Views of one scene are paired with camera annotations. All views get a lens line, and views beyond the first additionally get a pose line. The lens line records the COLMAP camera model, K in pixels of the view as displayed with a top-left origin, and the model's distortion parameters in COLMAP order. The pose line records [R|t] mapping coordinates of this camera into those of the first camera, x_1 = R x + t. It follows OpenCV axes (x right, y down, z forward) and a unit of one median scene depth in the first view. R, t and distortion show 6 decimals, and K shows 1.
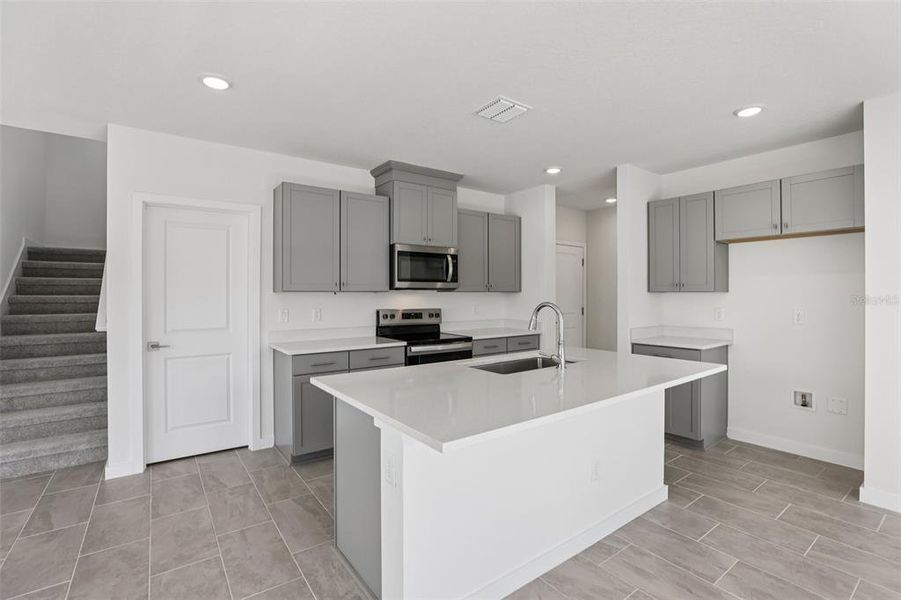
lens RADIAL K [[405.1, 0, 447.2], [0, 405.1, 292.9], [0, 0, 1]] dist [-0.021138, 0.003728]
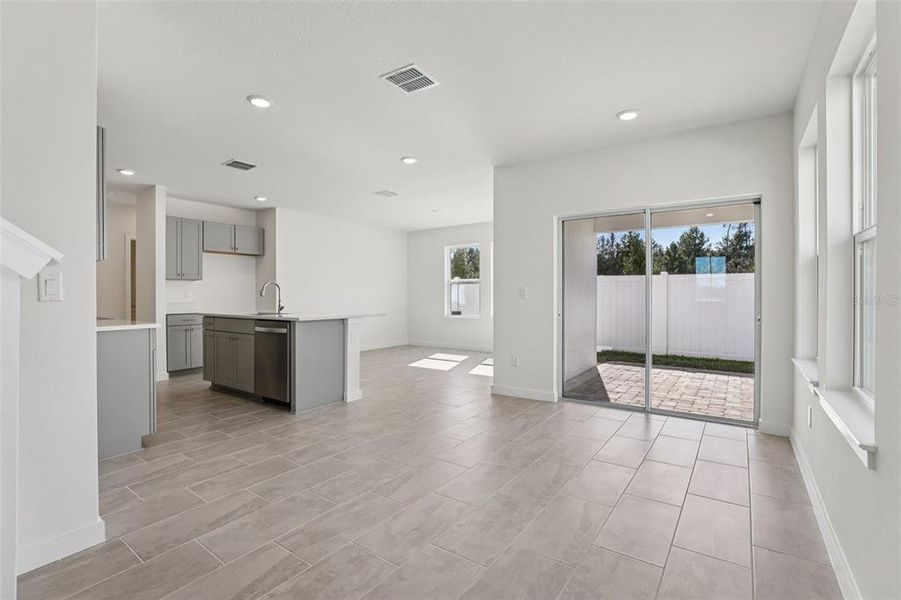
lens RADIAL K [[415.8, 0, 454.8], [0, 415.8, 297.5], [0, 0, 1]] dist [0.004627, 0.000281]
pose [[-0.329077, -0.000464, 0.944303, -1.369846], [0.000493, 1.000000, 0.000663, 0.072326], [-0.944303, 0.000684, -0.329076, 0.572140]]
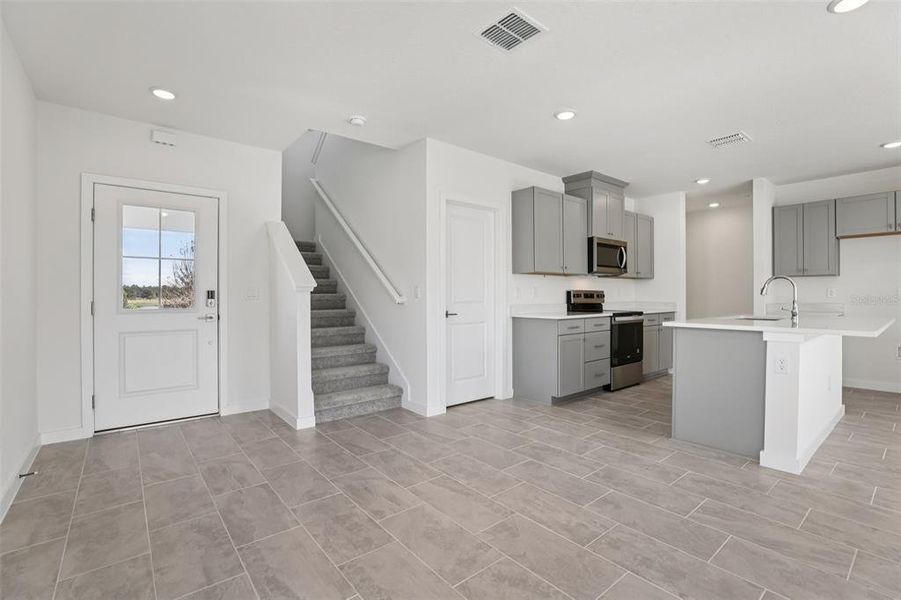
lens RADIAL K [[405.1, 0, 447.9], [0, 405.1, 293.8], [0, 0, 1]] dist [-0.021138, 0.003728]
pose [[0.997839, -0.001323, 0.065687, -0.723330], [0.001647, 0.999987, -0.004878, 0.067172], [-0.065680, 0.004976, 0.997828, -0.244996]]
